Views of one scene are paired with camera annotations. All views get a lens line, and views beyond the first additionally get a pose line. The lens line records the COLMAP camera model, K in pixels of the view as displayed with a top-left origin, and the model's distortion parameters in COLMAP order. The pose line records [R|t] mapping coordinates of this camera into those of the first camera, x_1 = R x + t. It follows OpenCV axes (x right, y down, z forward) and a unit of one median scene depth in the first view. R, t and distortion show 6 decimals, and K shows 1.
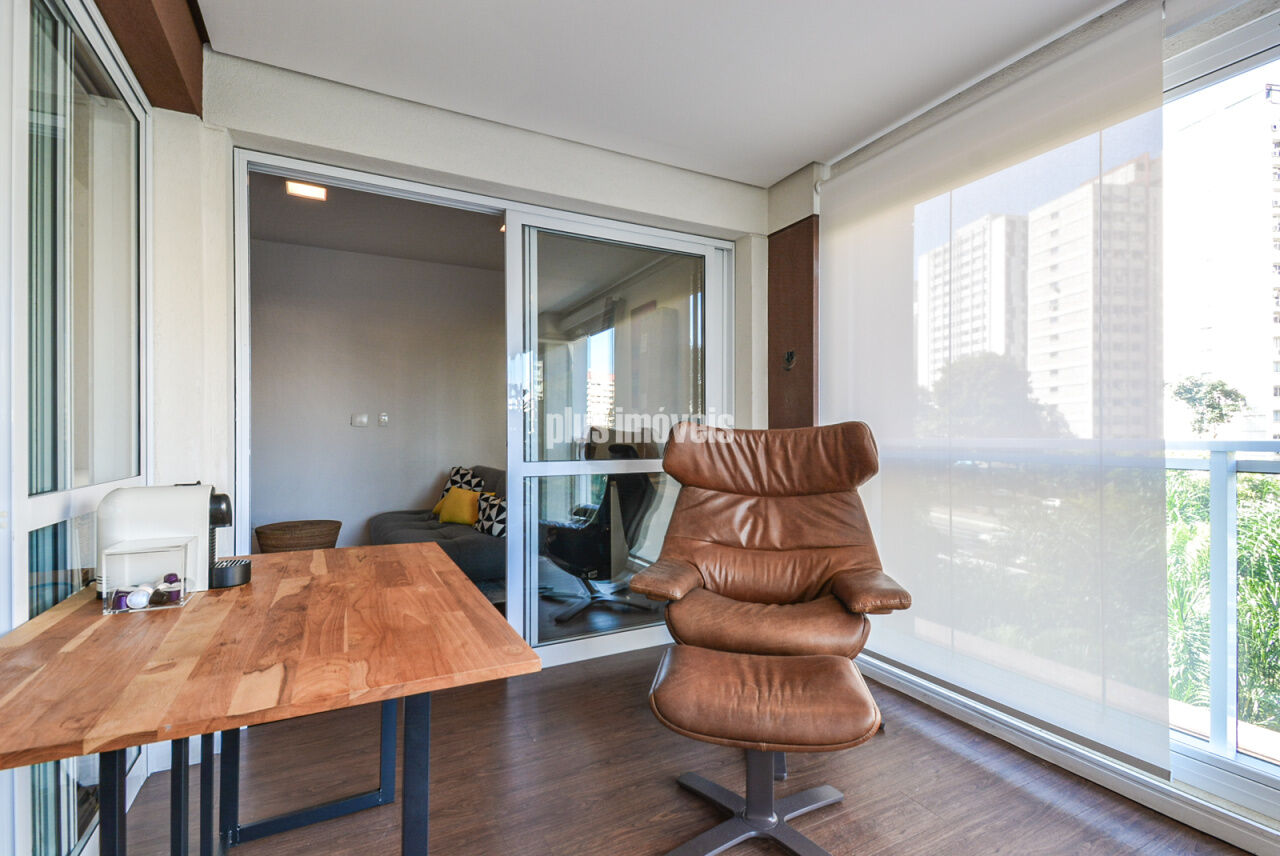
lens RADIAL K [[562.9, 0, 648.1], [0, 562.9, 454.5], [0, 0, 1]] dist [0.042380, -0.021958]
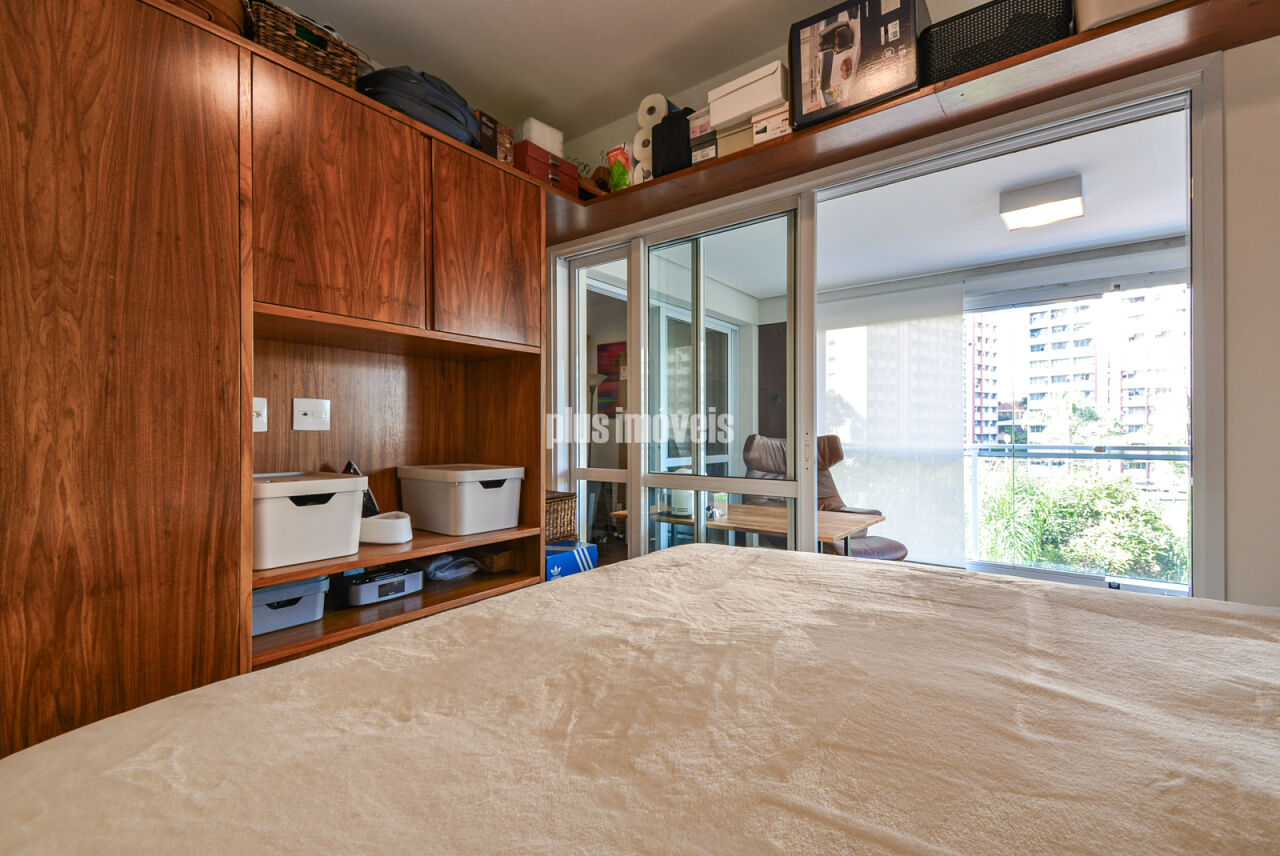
lens RADIAL K [[555.3, 0, 638.1], [0, 555.3, 443.6], [0, 0, 1]] dist [0.041808, -0.020173]
pose [[0.900777, -0.006305, 0.434237, -1.075269], [0.012905, 0.999842, -0.012253, -0.011452], [-0.434091, 0.016641, 0.900715, -0.462672]]
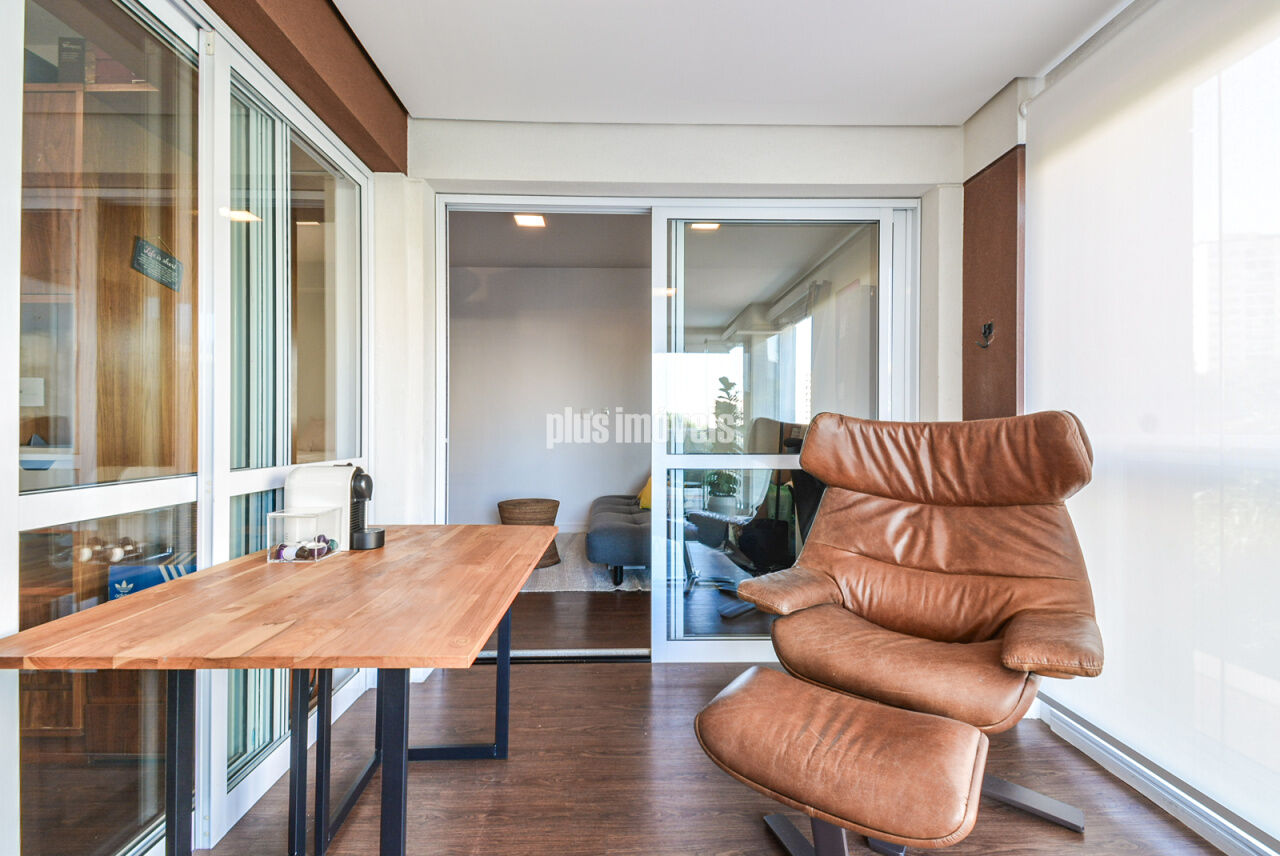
lens RADIAL K [[555.3, 0, 638.1], [0, 555.3, 443.6], [0, 0, 1]] dist [0.041808, -0.020173]
pose [[0.902684, 0.016489, -0.429988, 0.178223], [-0.018792, 0.999823, -0.001108, -0.004192], [0.429894, 0.009081, 0.902834, 0.089792]]
